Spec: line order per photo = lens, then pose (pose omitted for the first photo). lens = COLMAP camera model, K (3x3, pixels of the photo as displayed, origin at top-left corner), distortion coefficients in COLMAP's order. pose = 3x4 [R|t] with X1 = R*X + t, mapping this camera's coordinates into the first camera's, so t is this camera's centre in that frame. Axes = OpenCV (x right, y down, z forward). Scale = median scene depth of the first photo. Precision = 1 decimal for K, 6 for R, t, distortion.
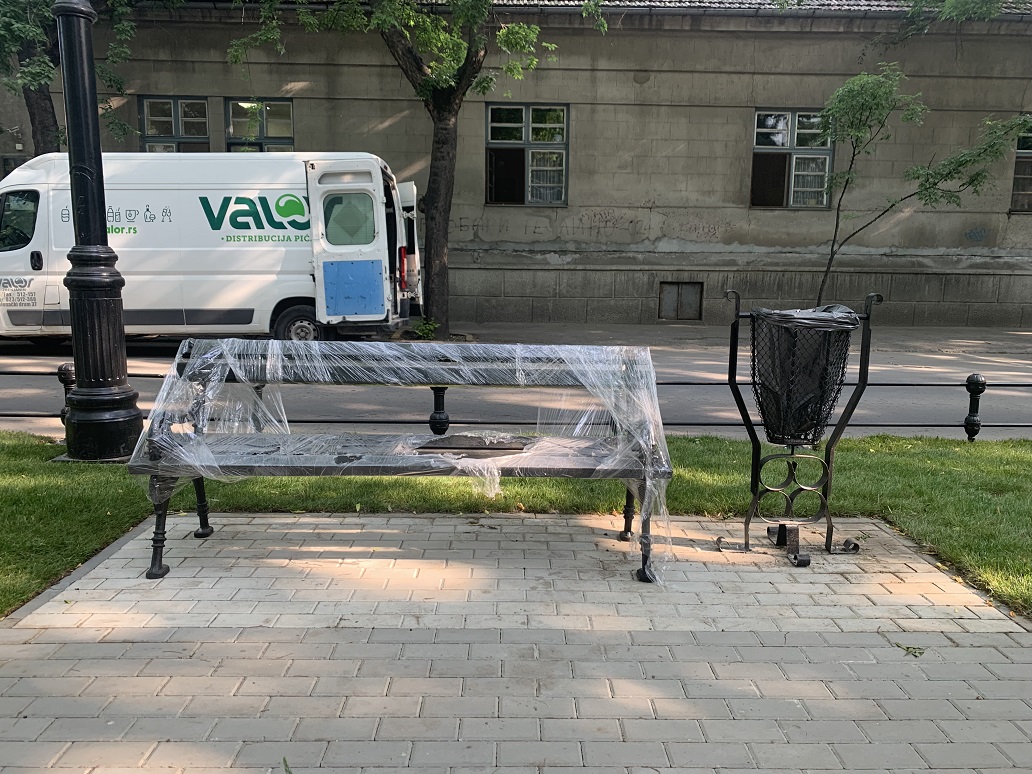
lens RADIAL K [[883.3, 0, 516.0], [0, 883.3, 387.0], [0, 0, 1]] dist [-0.003241, -0.001007]
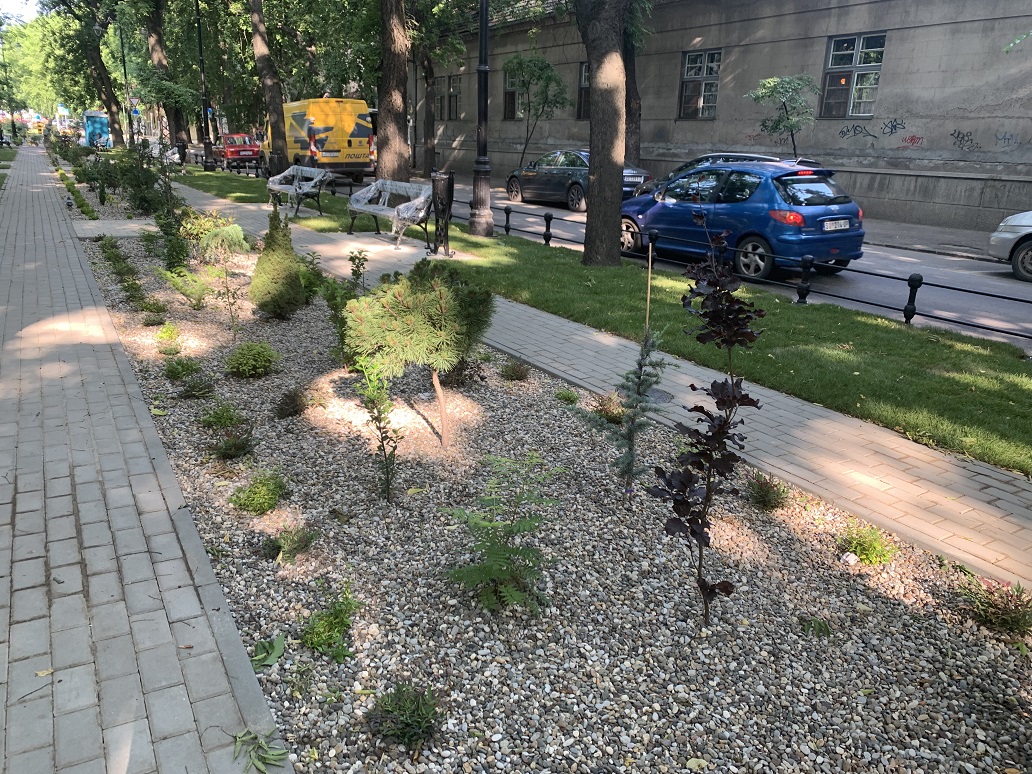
lens RADIAL K [[883.3, 0, 516.0], [0, 883.3, 387.0], [0, 0, 1]] dist [-0.003241, -0.001007]
pose [[0.447576, 0.252118, -0.857970, 1.276540], [-0.177260, 0.965409, 0.191219, 0.003477], [0.876502, 0.066499, 0.476784, 0.043749]]
